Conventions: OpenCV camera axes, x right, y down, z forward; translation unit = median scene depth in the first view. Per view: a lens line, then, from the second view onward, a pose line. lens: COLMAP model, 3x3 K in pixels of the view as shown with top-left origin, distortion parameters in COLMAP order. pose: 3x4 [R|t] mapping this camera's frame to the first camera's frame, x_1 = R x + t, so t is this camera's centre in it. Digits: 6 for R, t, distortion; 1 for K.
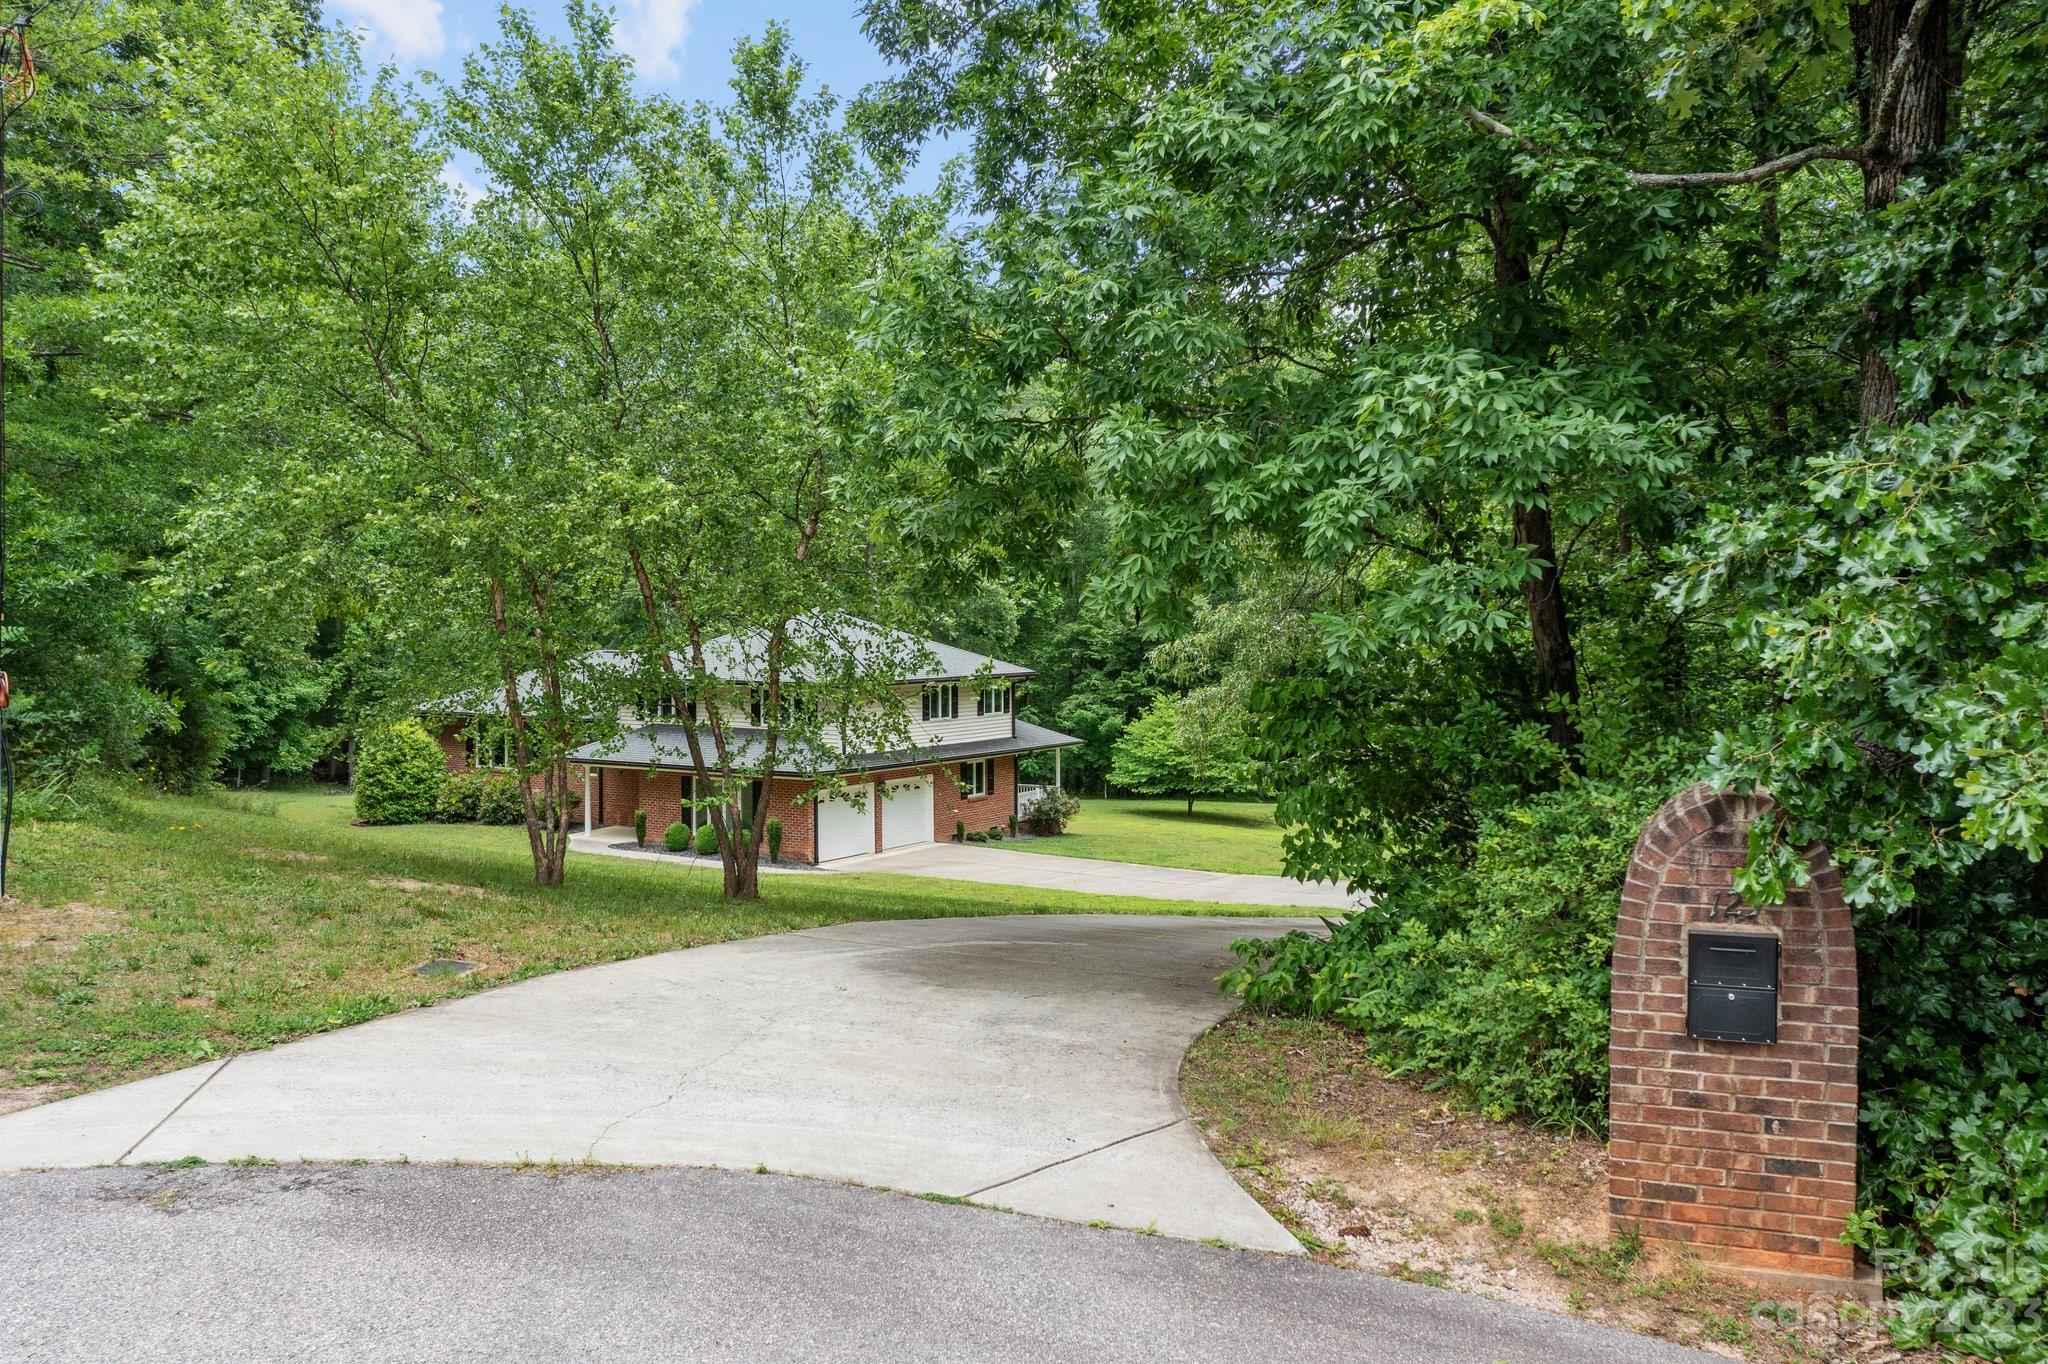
lens RADIAL K [[1651.0, 0, 1037.1], [0, 1651.0, 688.3], [0, 0, 1]] dist [-0.011611, 0.010163]
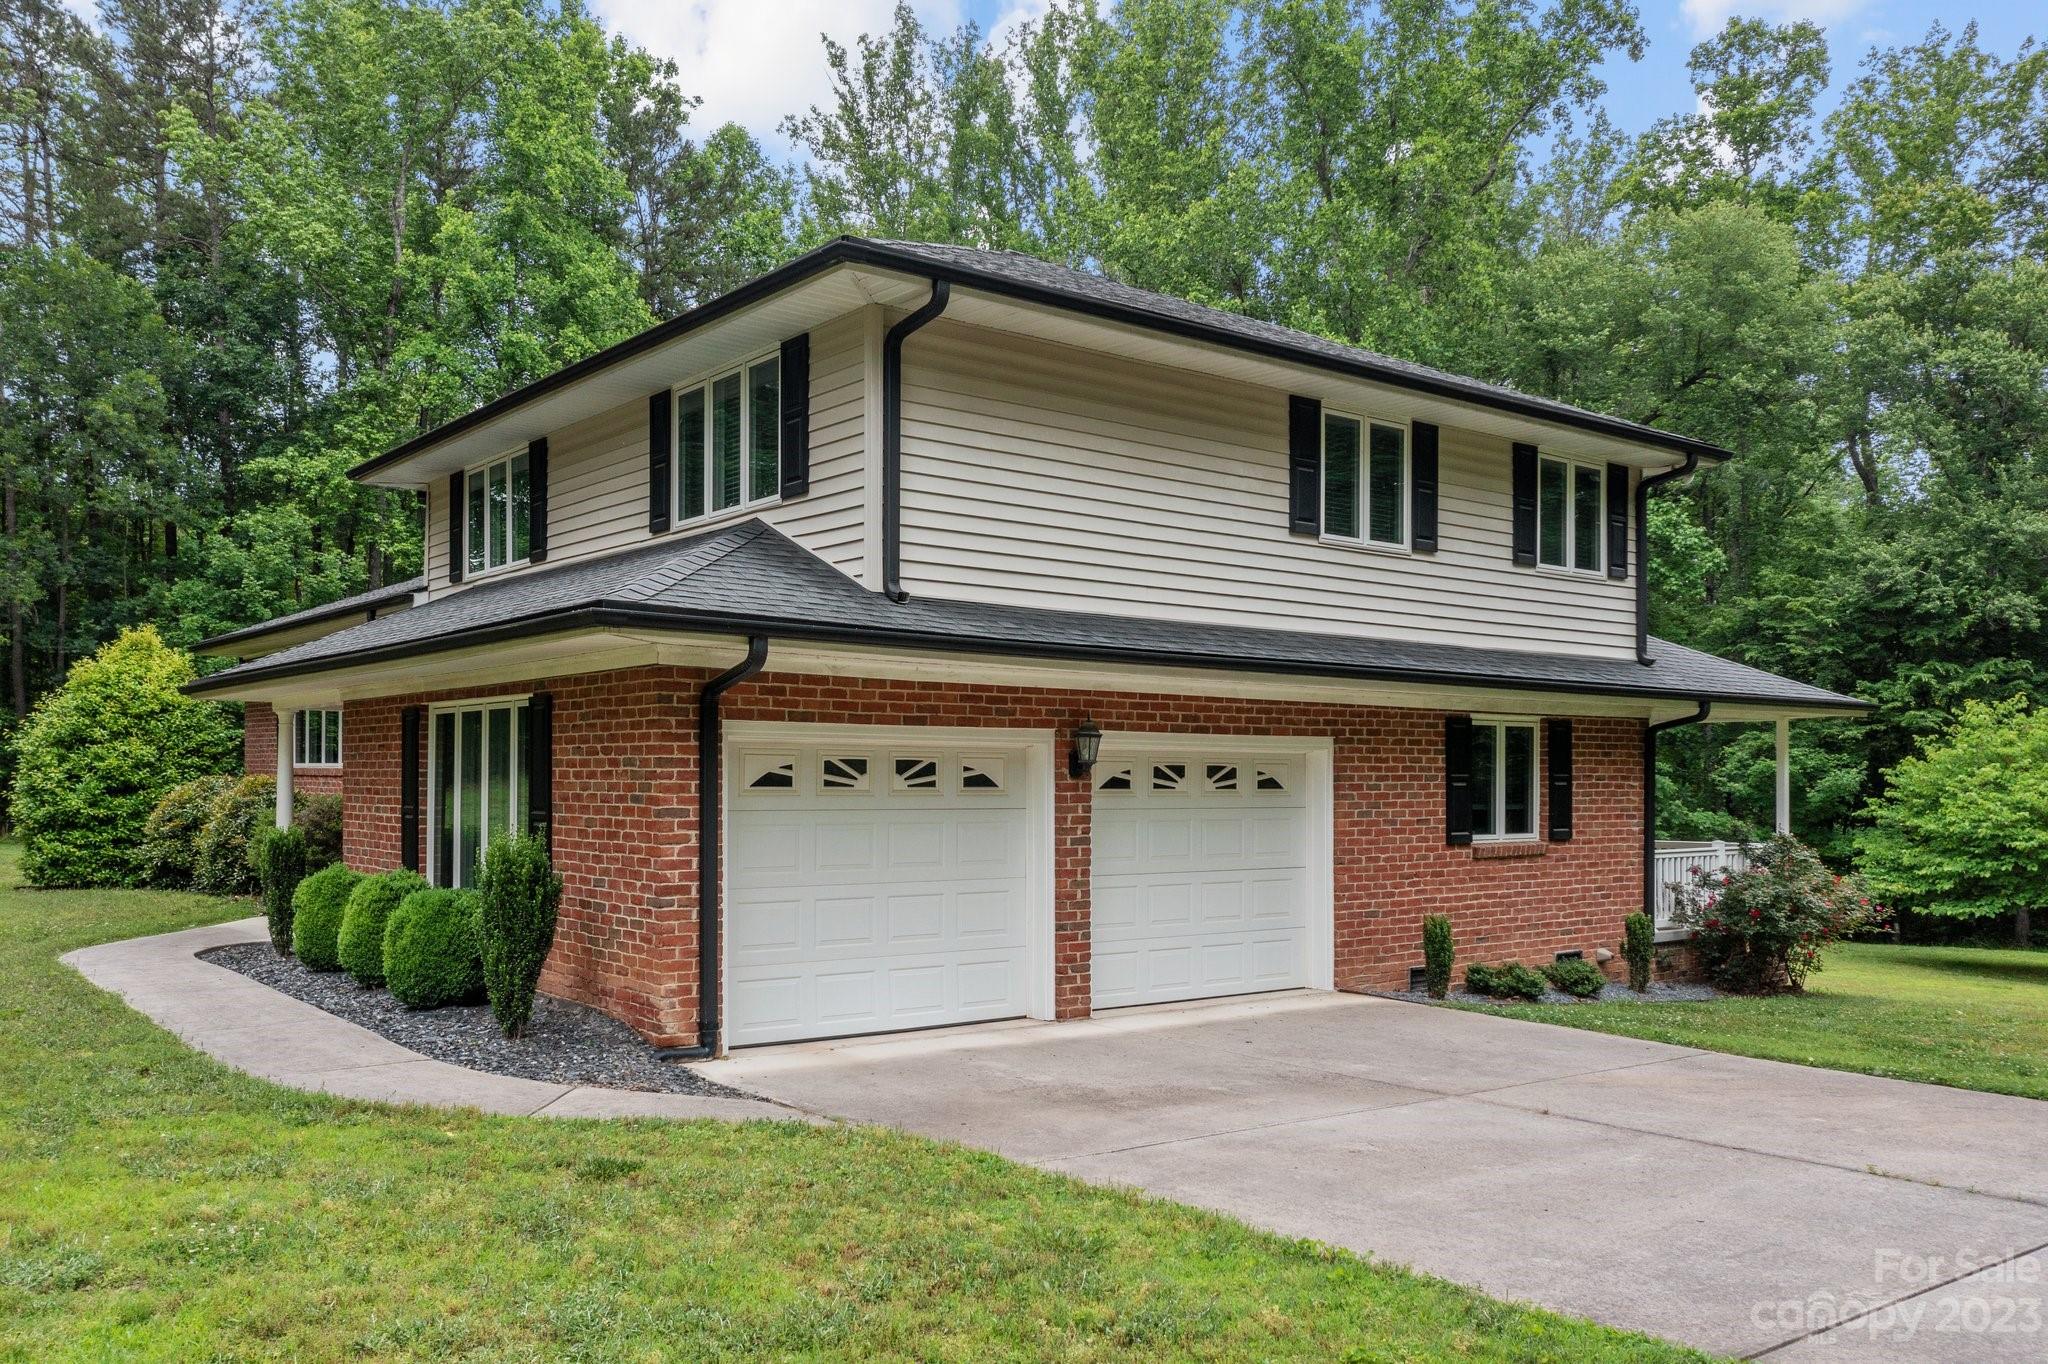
lens RADIAL K [[1651.0, 0, 1027.1], [0, 1651.0, 792.6], [0, 0, 1]] dist [-0.011611, 0.010163]
pose [[0.937721, 0.006240, -0.347334, -0.014965], [-0.018599, 0.999306, -0.032259, 0.066472], [0.346892, 0.036710, 0.937187, 0.688680]]
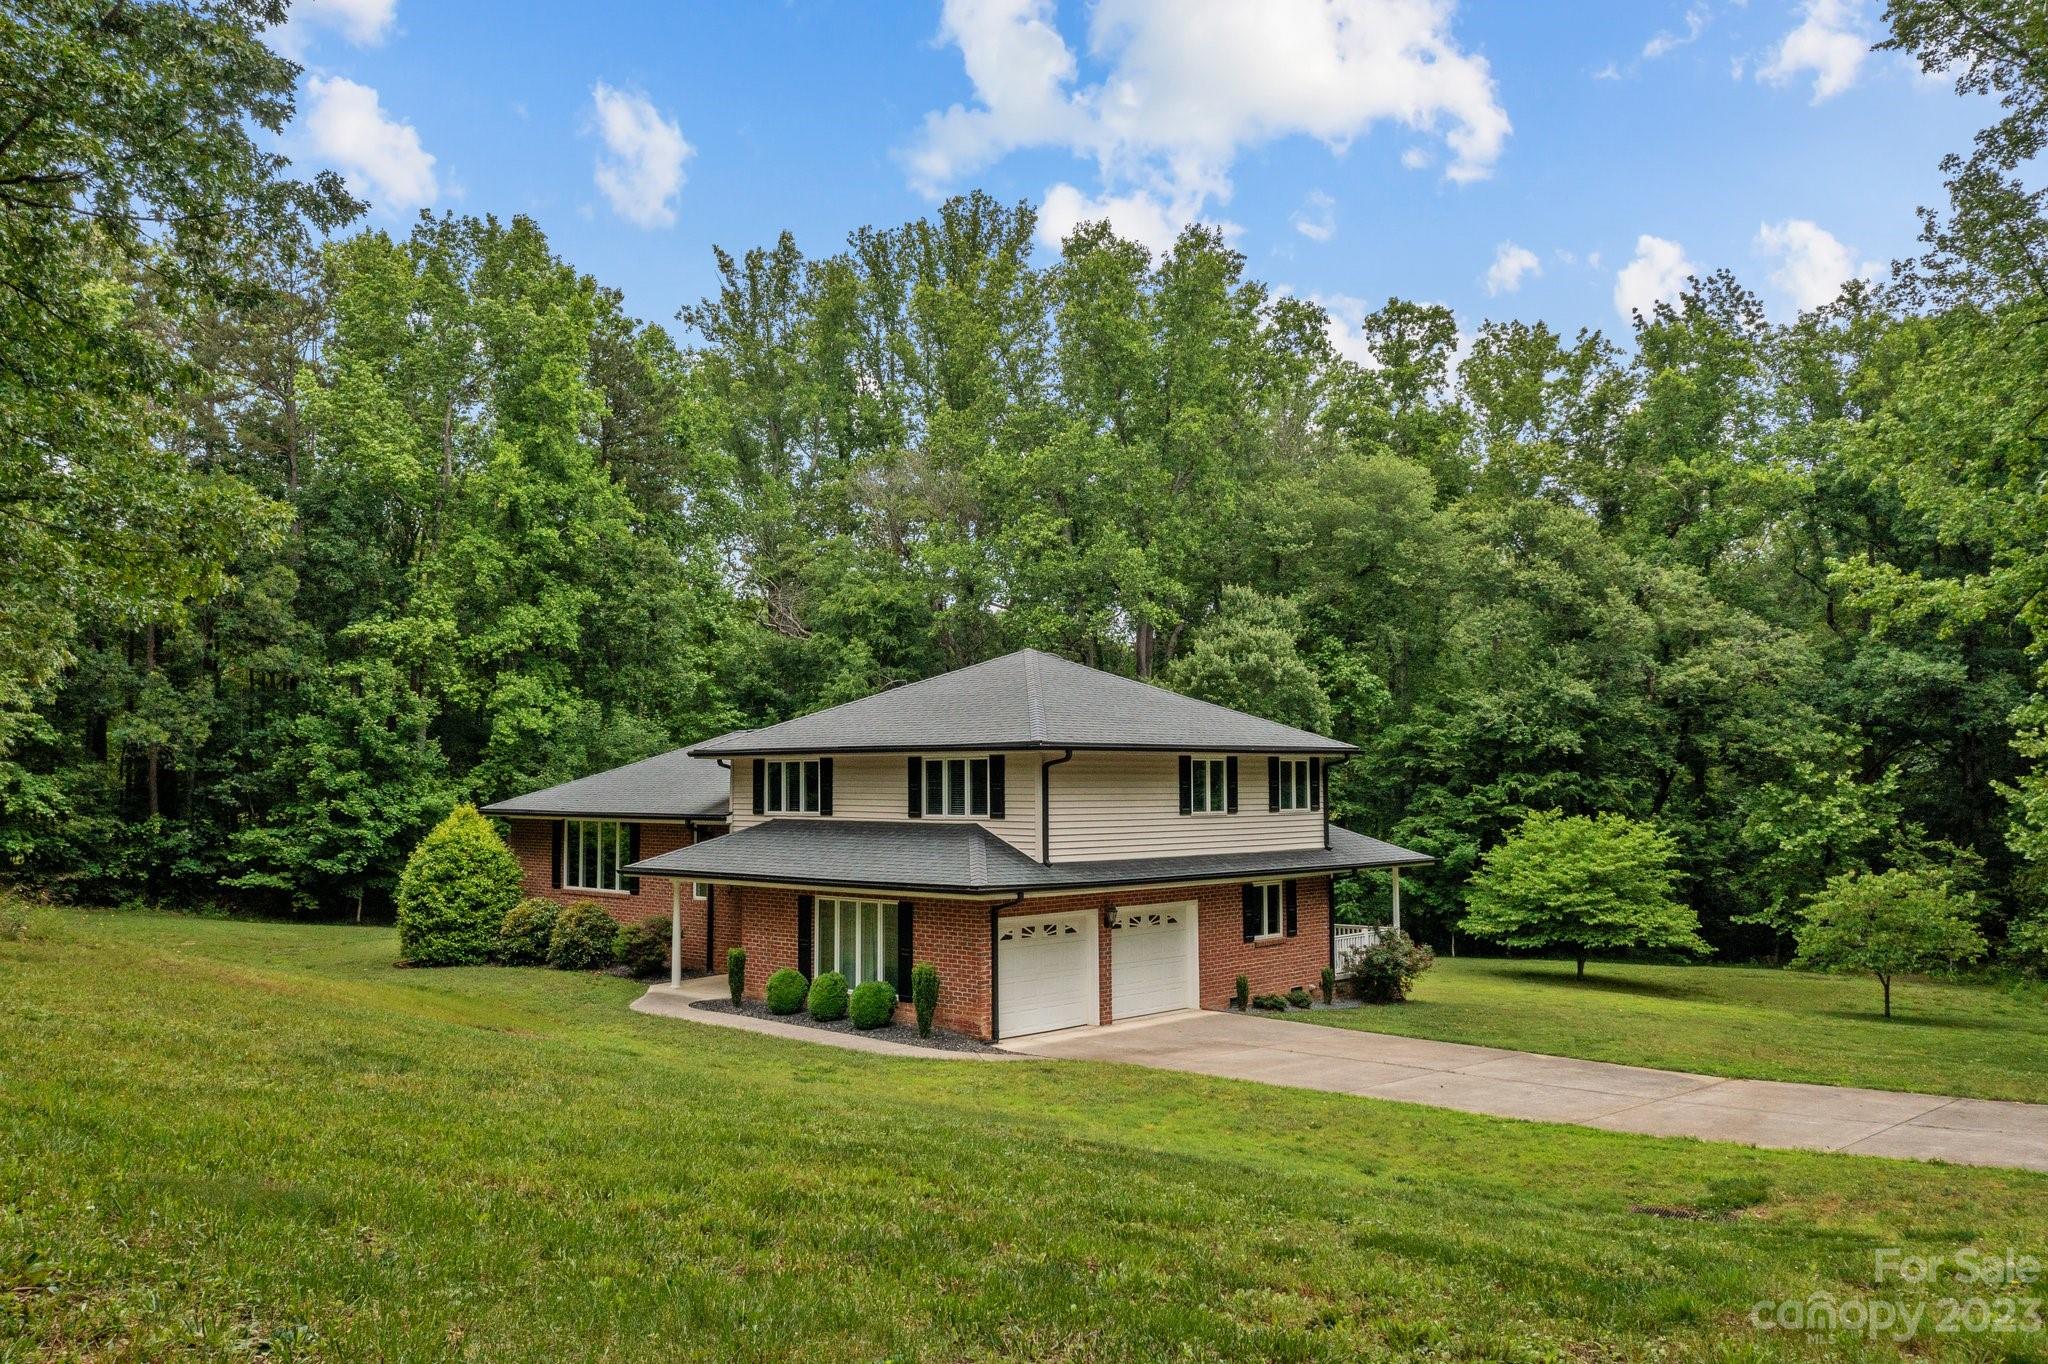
lens RADIAL K [[1651.0, 0, 1030.5], [0, 1651.0, 675.7], [0, 0, 1]] dist [-0.011611, 0.010163]
pose [[0.981577, -0.015270, -0.190456, -0.003936], [-0.005131, 0.994335, -0.106167, 0.032009], [0.190999, 0.105188, 0.975938, 0.341956]]
